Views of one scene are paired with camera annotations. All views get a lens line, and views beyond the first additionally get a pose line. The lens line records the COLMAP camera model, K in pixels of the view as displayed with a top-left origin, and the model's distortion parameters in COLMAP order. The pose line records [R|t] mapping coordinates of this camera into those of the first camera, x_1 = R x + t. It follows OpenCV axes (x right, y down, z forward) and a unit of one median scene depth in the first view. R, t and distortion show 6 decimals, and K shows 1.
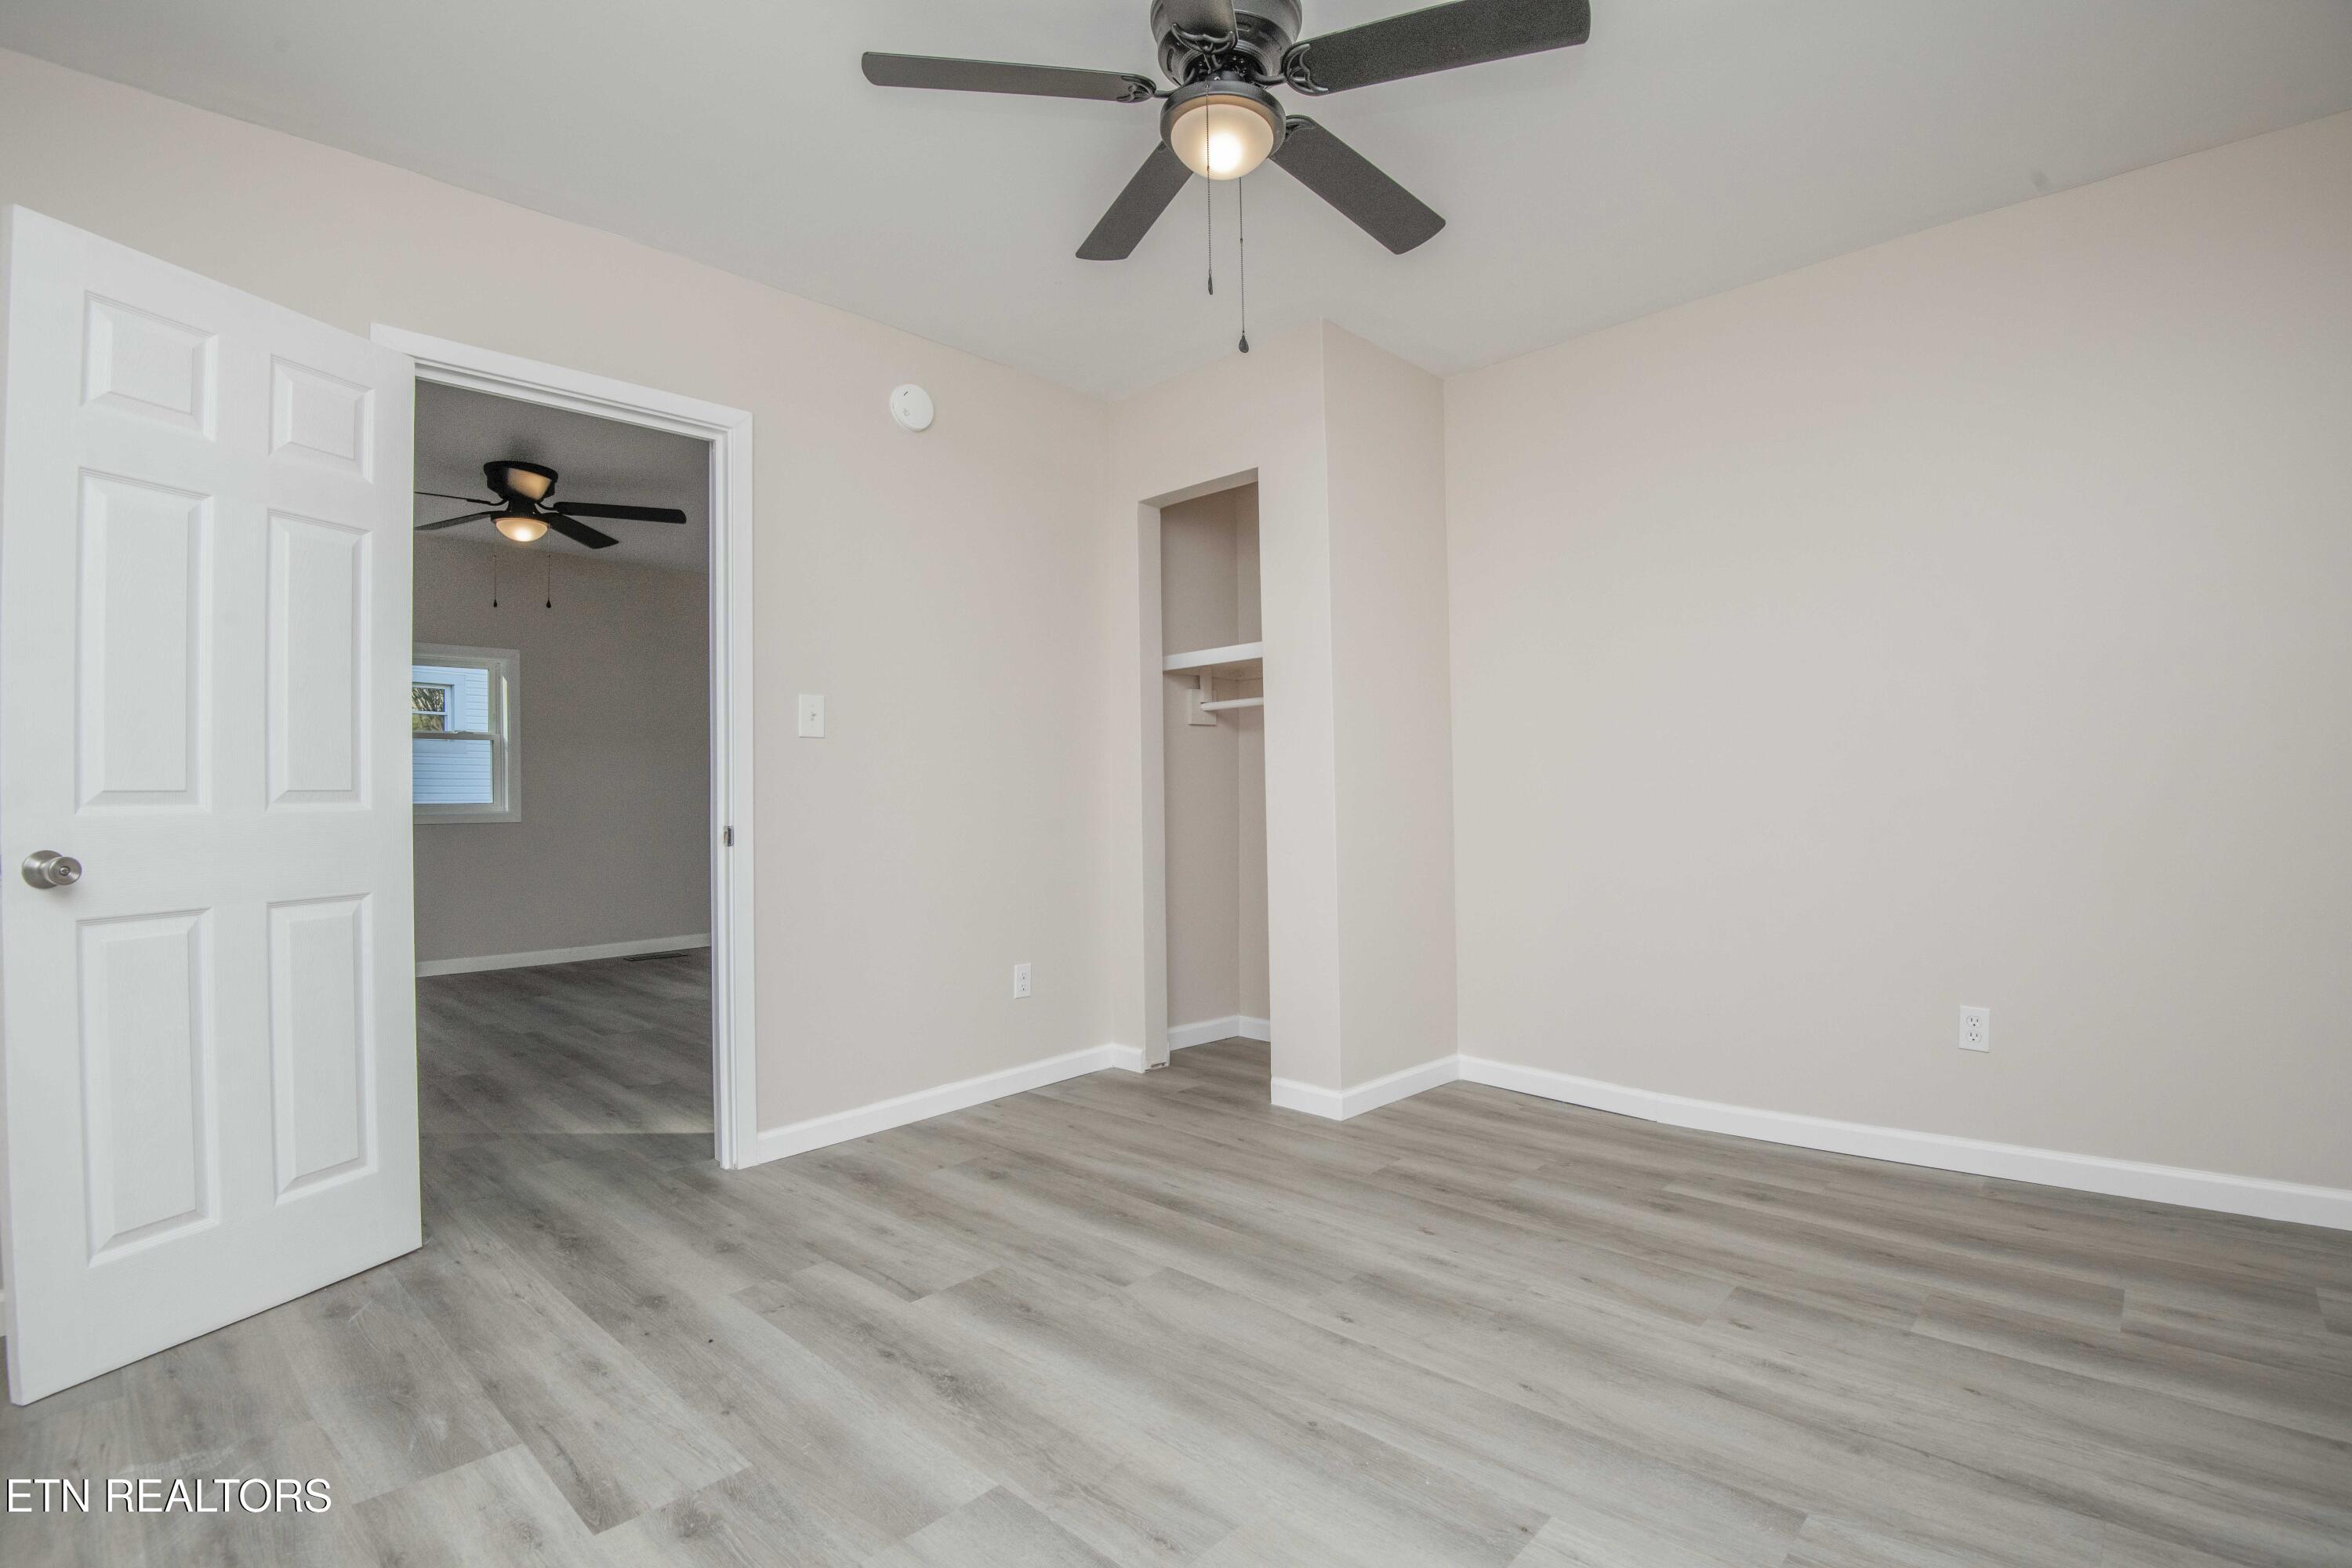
lens RADIAL K [[1070.9, 0, 1200.6], [0, 1070.9, 789.5], [0, 0, 1]] dist [-0.018708, -0.014694]
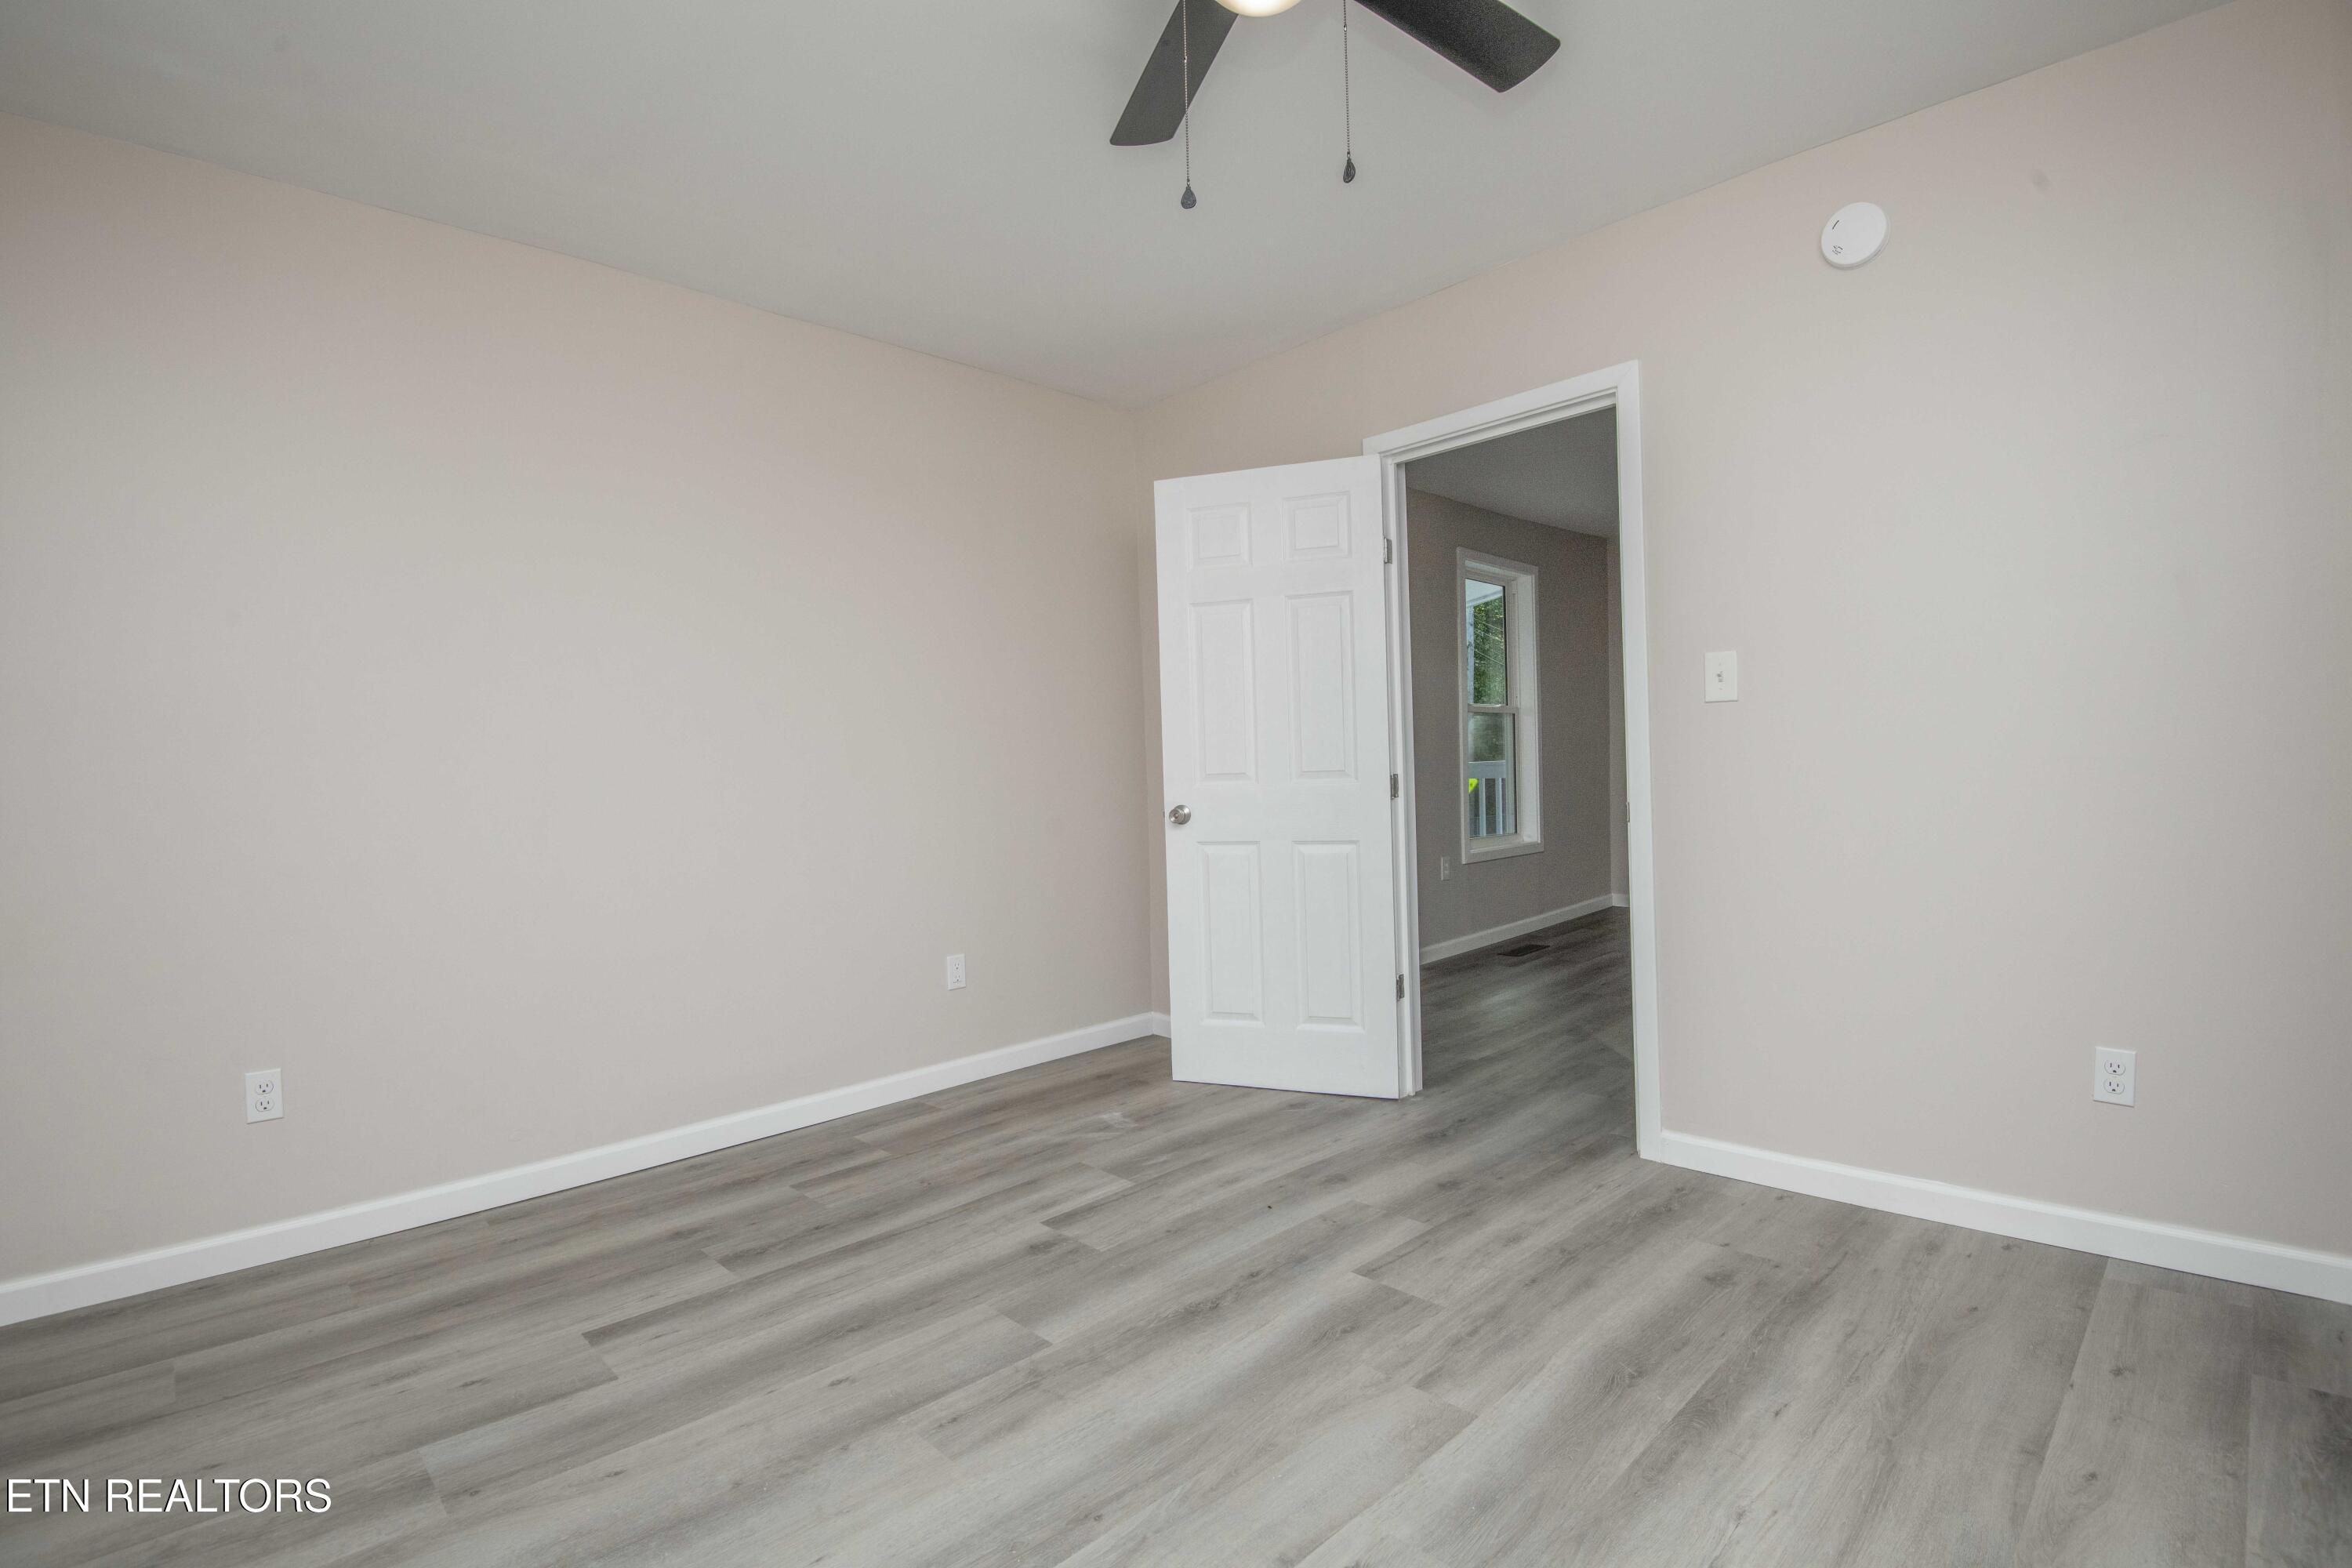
lens RADIAL K [[1096.6, 0, 1184.9], [0, 1096.6, 784.7], [0, 0, 1]] dist [-0.031055, -0.007961]
pose [[-0.060177, 0.020817, -0.997971, 0.699255], [0.029888, 0.999372, 0.019044, -0.011097], [0.997740, -0.028681, -0.060762, 0.827345]]
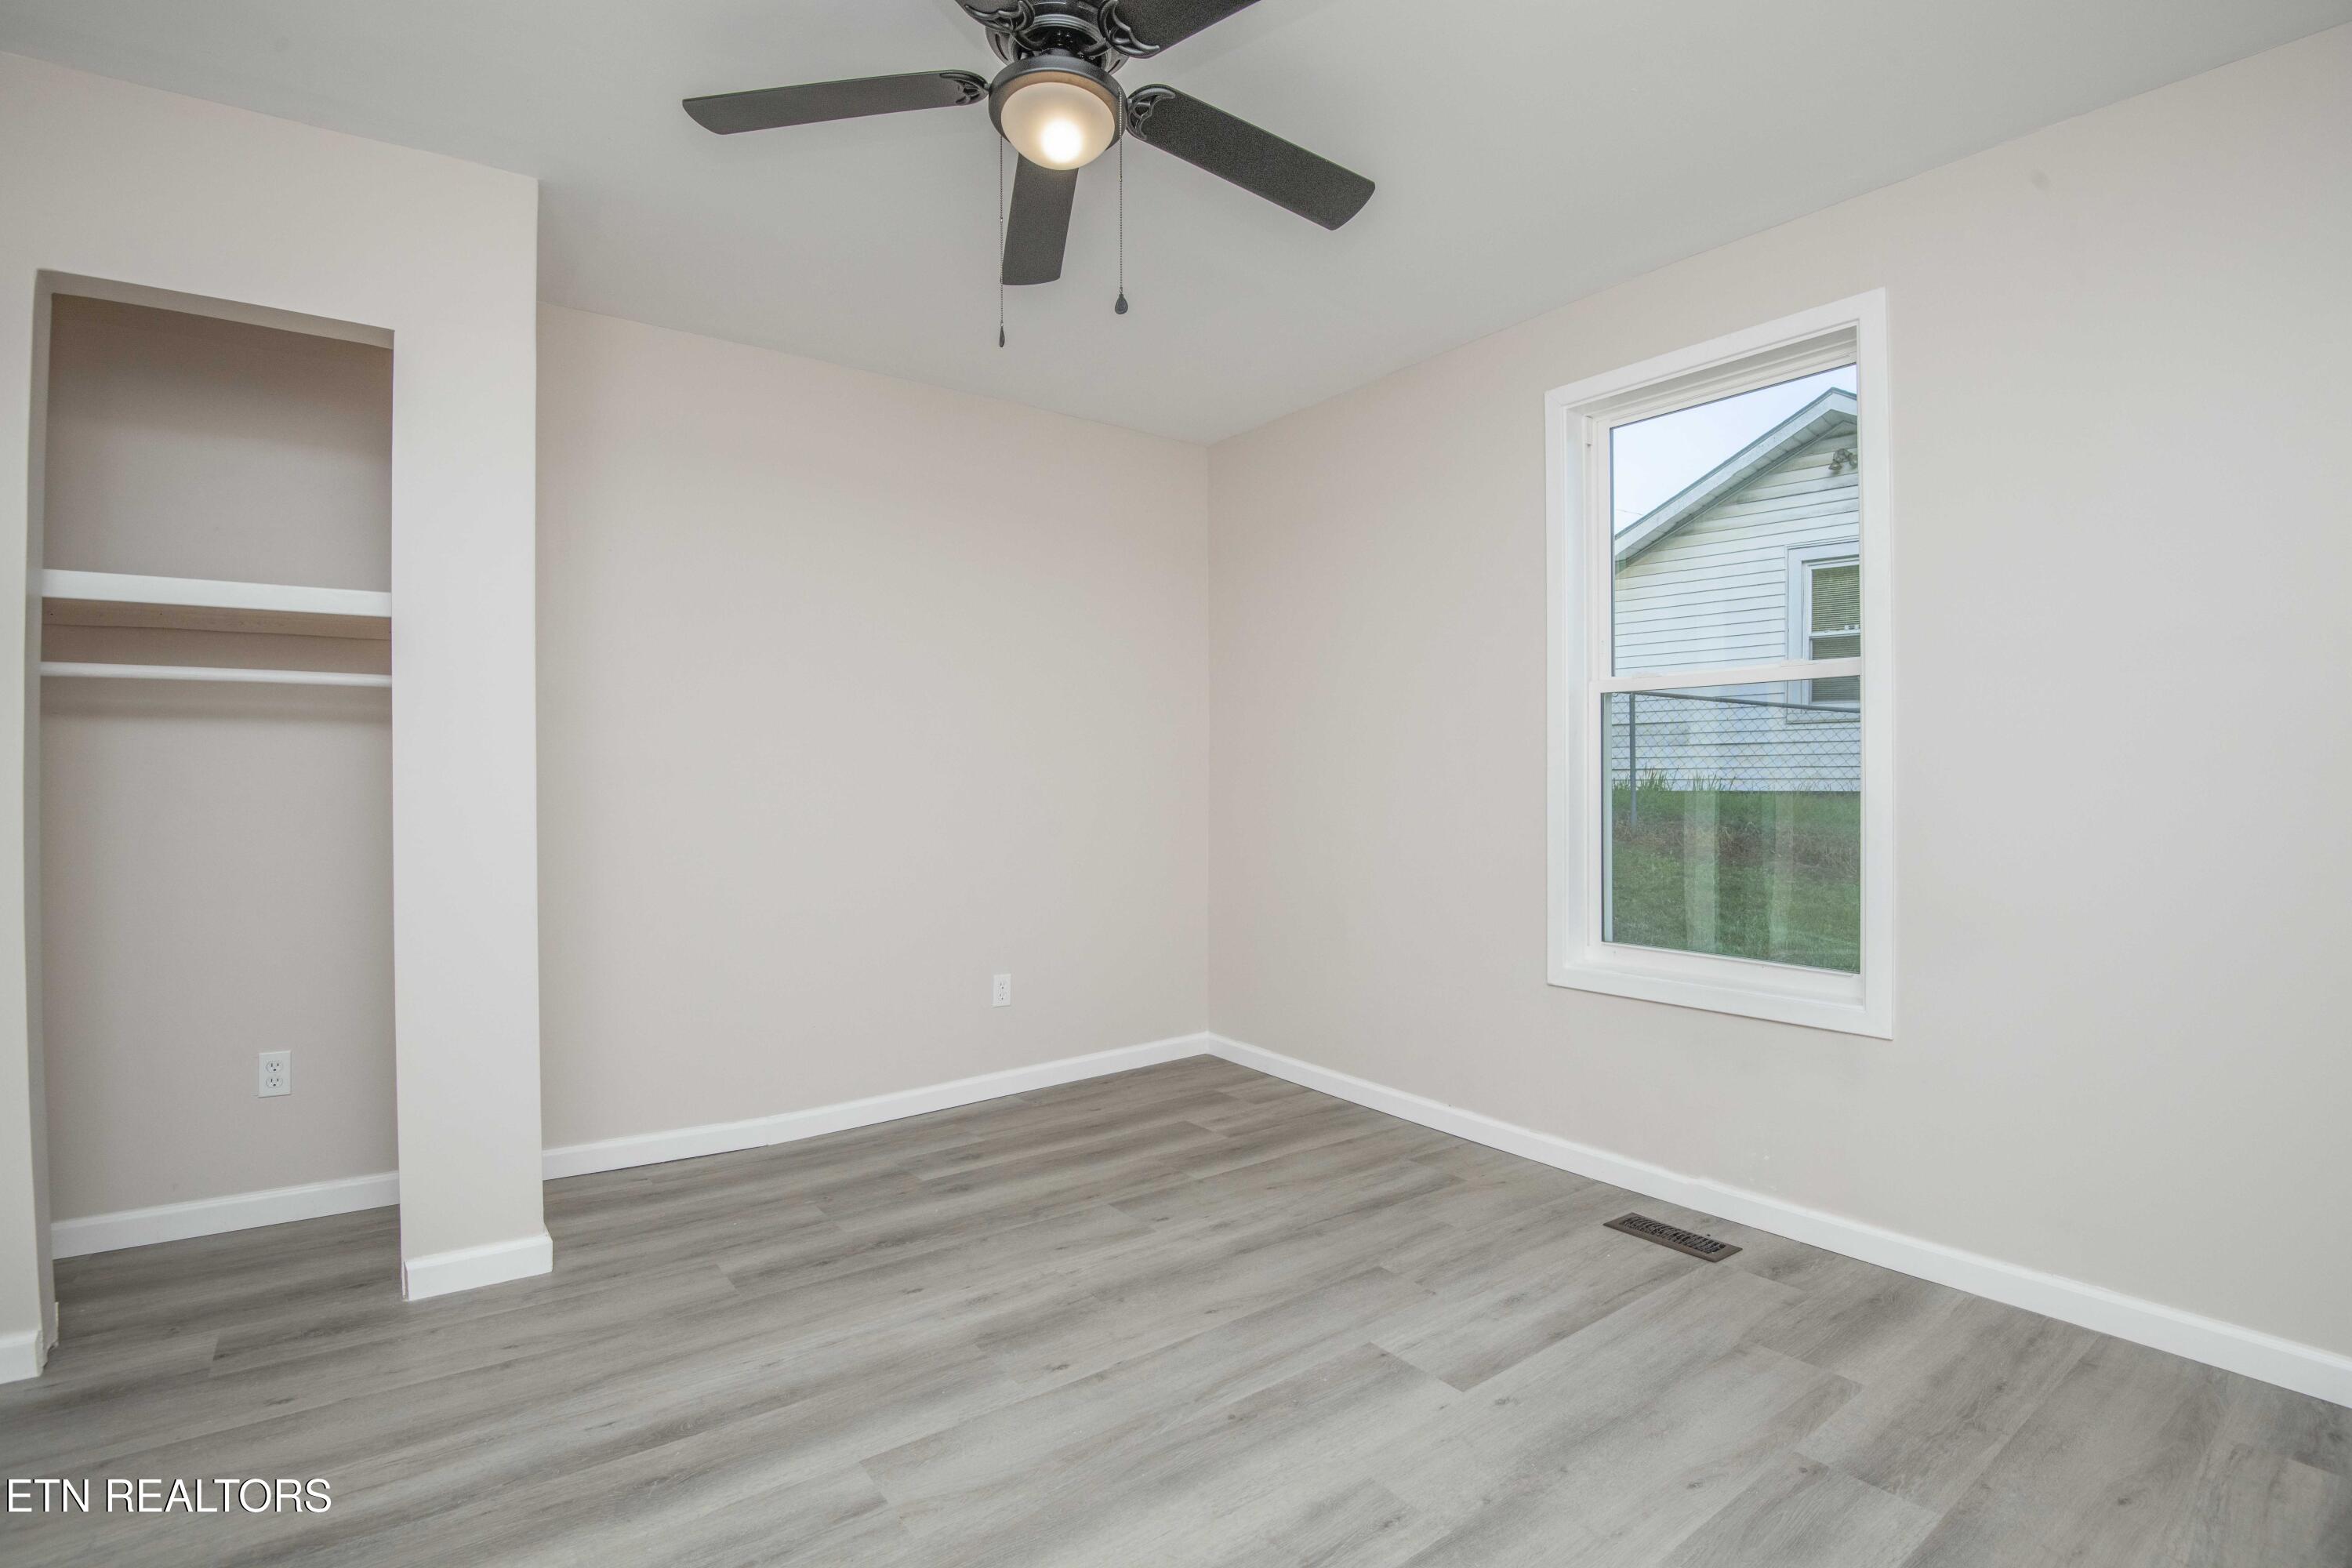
lens RADIAL K [[1092.3, 0, 1185.6], [0, 1092.3, 785.0], [0, 0, 1]] dist [-0.002549, -0.027534]
pose [[0.184804, 0.011759, 0.982705, -0.726412], [-0.007507, 0.999916, -0.010554, -0.025687], [-0.982747, -0.005427, 0.184877, 0.612422]]
